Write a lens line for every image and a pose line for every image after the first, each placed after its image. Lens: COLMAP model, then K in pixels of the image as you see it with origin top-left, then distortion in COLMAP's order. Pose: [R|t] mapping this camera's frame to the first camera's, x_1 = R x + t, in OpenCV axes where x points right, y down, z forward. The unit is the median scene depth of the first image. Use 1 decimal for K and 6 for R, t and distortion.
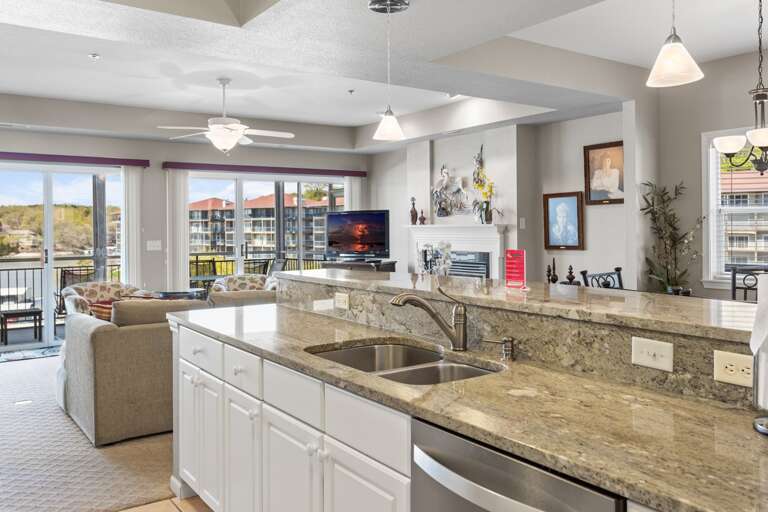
lens RADIAL K [[632.7, 0, 388.7], [0, 632.7, 251.9], [0, 0, 1]] dist [0.039893, 0.000008]
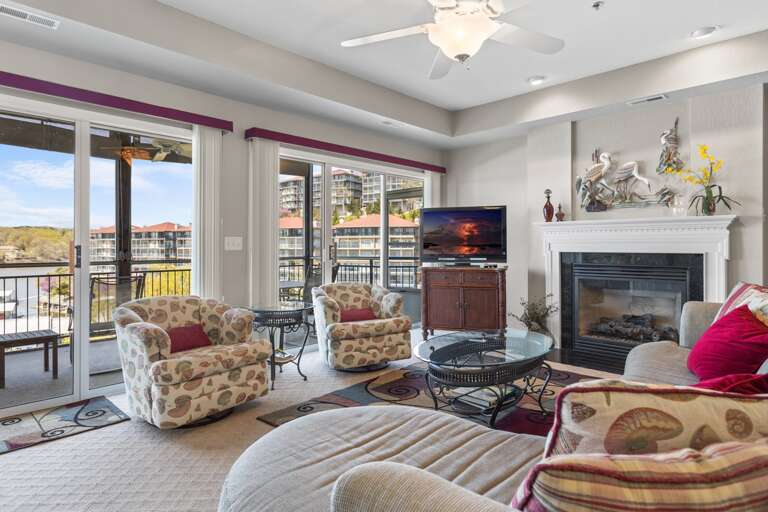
lens RADIAL K [[446.7, 0, 376.8], [0, 446.7, 254.1], [0, 0, 1]] dist [0.007759, 0.000218]
pose [[0.985907, 0.004551, 0.167231, -0.287711], [-0.001204, 0.999797, -0.020115, 0.011630], [-0.167288, 0.019630, 0.985713, 0.464878]]
